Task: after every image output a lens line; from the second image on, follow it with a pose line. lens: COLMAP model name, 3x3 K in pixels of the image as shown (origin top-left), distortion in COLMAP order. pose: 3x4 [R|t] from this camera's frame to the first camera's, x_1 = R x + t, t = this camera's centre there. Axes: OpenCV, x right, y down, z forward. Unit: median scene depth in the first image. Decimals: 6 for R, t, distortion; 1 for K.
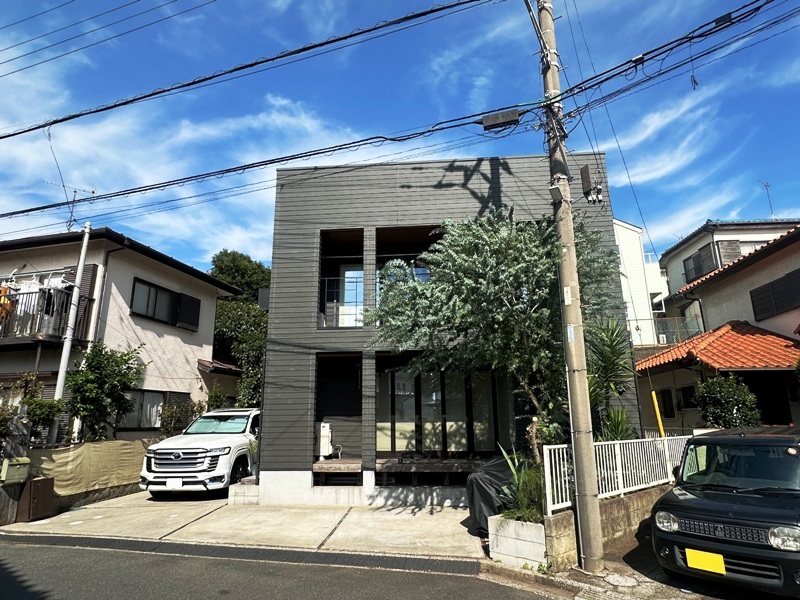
lens RADIAL K [[477.0, 0, 400.0], [0, 477.0, 300.0], [0, 0, 1]] dist [-0.021639, 0.019562]
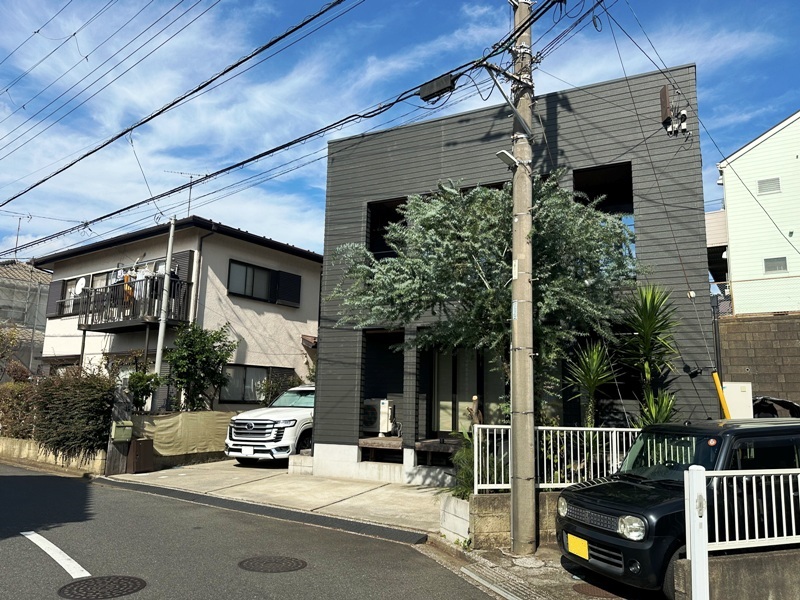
lens RADIAL K [[585.1, 0, 400.0], [0, 585.1, 300.0], [0, 0, 1]] dist [0.140945, -0.265924]
pose [[0.927504, -0.033052, -0.372350, 0.344491], [0.060888, 0.996139, 0.063245, -0.022007], [0.368822, -0.081331, 0.925935, -0.097440]]
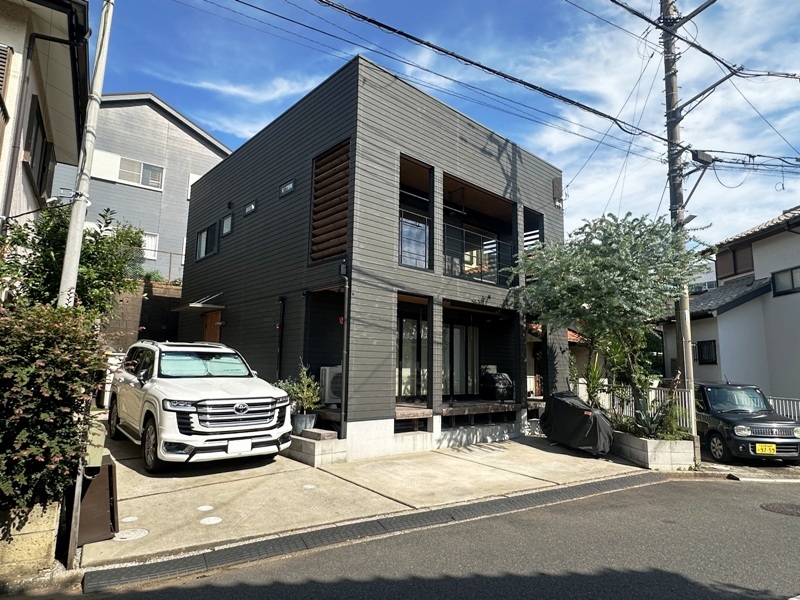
lens RADIAL K [[477.0, 0, 400.0], [0, 477.0, 300.0], [0, 0, 1]] dist [-0.021639, 0.019562]
pose [[0.677433, 0.130159, 0.723977, -0.797587], [-0.210072, 0.977464, 0.020835, 0.104755], [-0.704950, -0.166201, 0.689509, 0.364549]]
